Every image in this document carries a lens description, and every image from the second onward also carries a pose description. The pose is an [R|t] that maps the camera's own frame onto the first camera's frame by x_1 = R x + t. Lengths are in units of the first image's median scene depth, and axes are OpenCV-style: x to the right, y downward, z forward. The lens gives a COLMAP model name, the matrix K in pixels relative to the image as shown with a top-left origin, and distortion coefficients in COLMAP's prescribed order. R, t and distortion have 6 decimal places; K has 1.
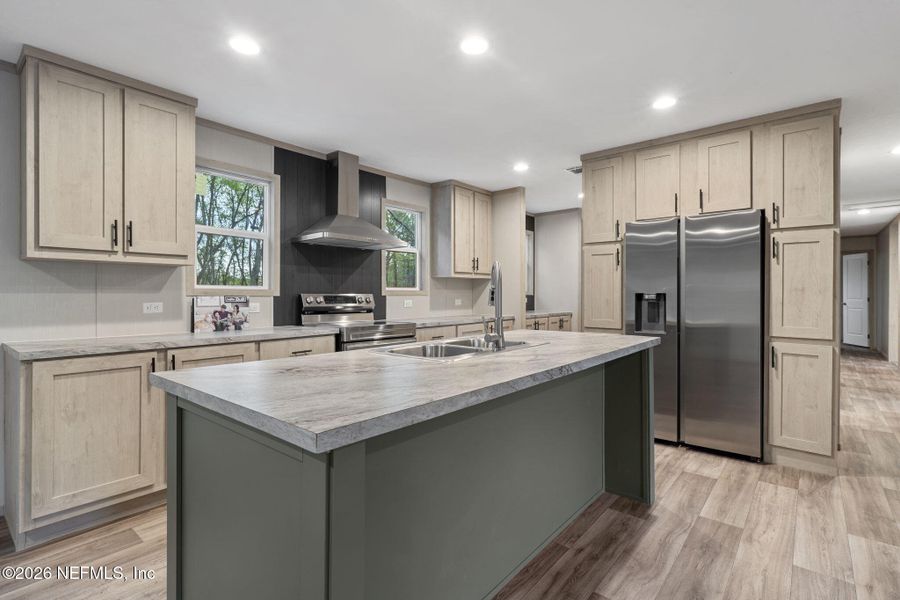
lens RADIAL K [[461.9, 0, 446.3], [0, 461.9, 294.1], [0, 0, 1]] dist [0.003274, 0.004461]
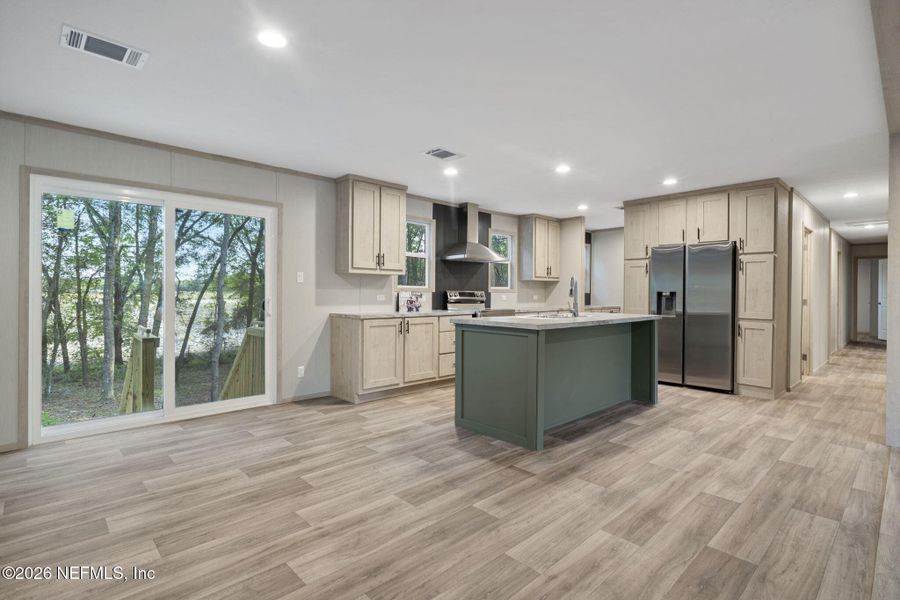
lens RADIAL K [[465.2, 0, 432.6], [0, 465.2, 299.3], [0, 0, 1]] dist [-0.033643, 0.004174]
pose [[0.990768, 0.007628, -0.135353, -0.134697], [-0.005693, 0.999876, 0.014678, 0.005369], [0.135448, -0.013772, 0.990689, -0.646439]]
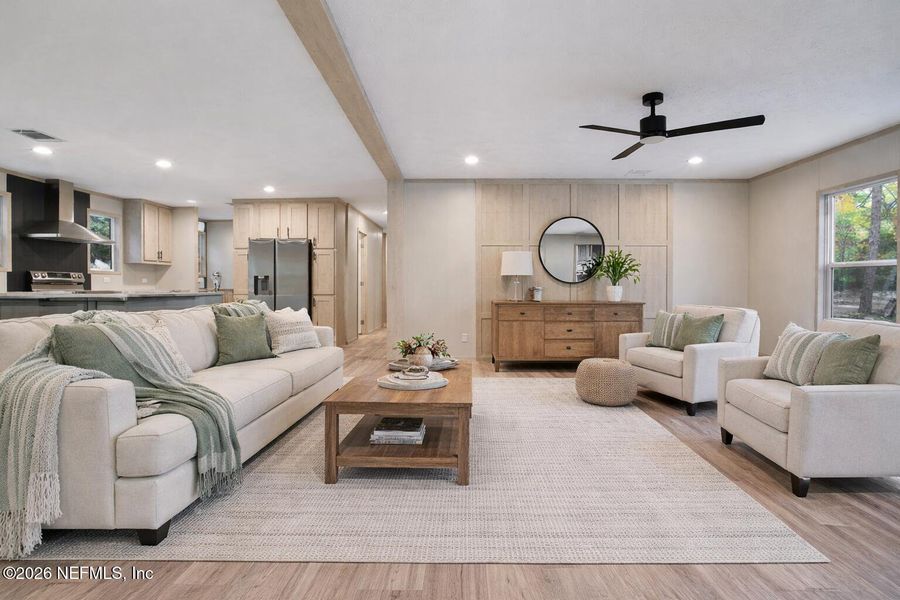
lens RADIAL K [[461.9, 0, 448.7], [0, 461.9, 290.7], [0, 0, 1]] dist [0.003274, 0.004461]
pose [[0.792723, -0.001692, 0.609579, -0.149947], [-0.008385, 0.999871, 0.013680, 0.031478], [-0.609524, -0.015956, 0.792607, -1.059098]]
